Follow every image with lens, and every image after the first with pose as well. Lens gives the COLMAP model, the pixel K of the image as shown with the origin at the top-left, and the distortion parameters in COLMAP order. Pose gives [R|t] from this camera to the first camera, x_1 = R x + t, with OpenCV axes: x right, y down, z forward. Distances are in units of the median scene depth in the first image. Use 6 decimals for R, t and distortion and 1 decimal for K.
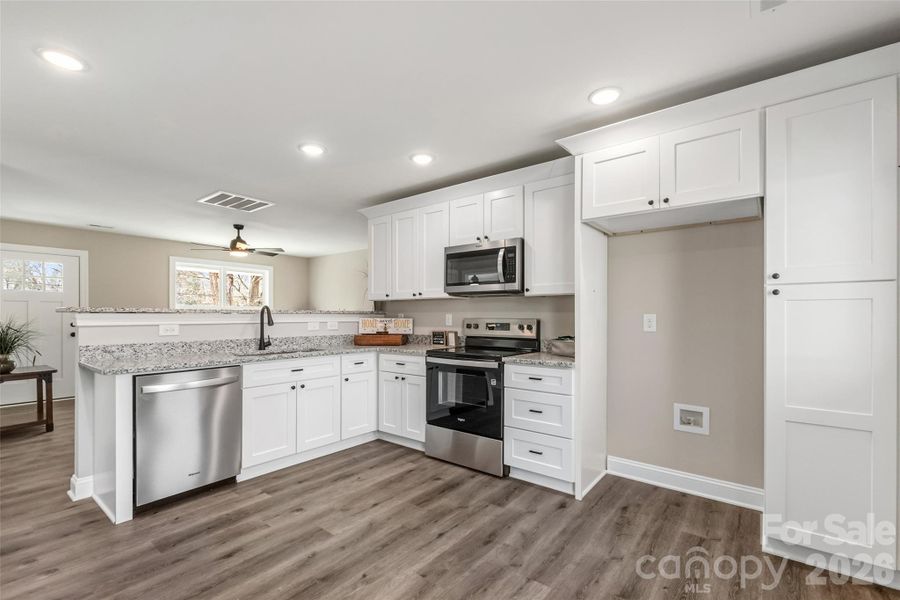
lens RADIAL K [[402.6, 0, 448.9], [0, 402.6, 308.4], [0, 0, 1]] dist [0.001628, 0.000074]
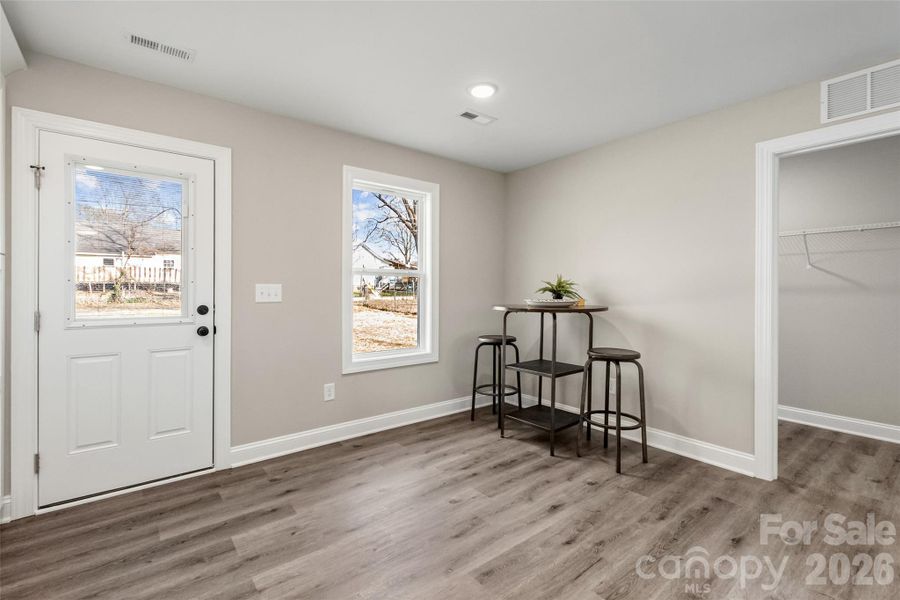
lens RADIAL K [[396.1, 0, 436.7], [0, 396.1, 289.8], [0, 0, 1]] dist [-0.014557, 0.000110]
pose [[-0.971301, -0.009000, 0.237682, -0.223107], [-0.013518, 0.999757, -0.017386, 0.023026], [-0.237468, -0.020100, -0.971187, 1.068708]]
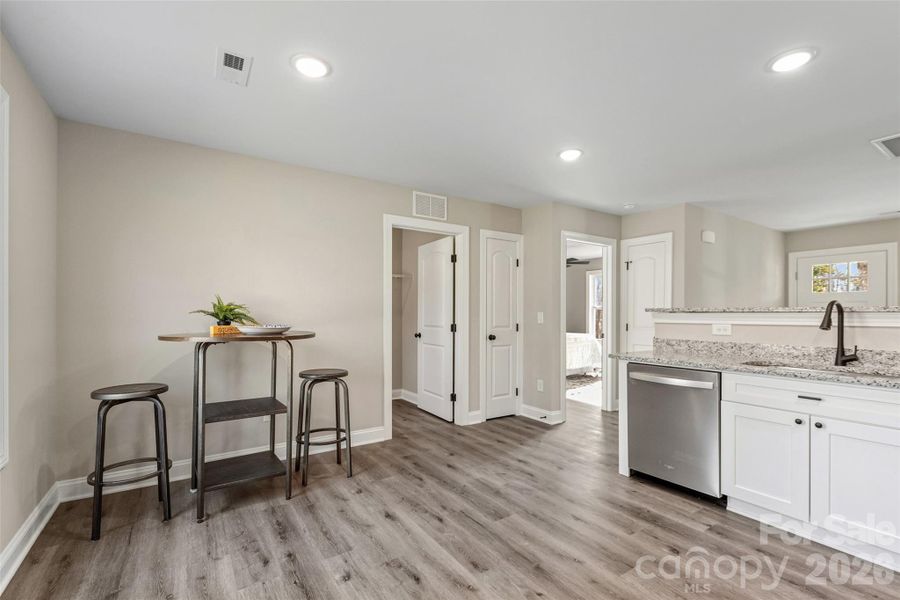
lens RADIAL K [[402.6, 0, 448.9], [0, 402.6, 308.4], [0, 0, 1]] dist [0.001628, 0.000074]
pose [[-0.311098, -0.012174, -0.950300, 0.462776], [0.015297, 0.999724, -0.017815, 0.009374], [0.950255, -0.020079, -0.310826, 0.680404]]
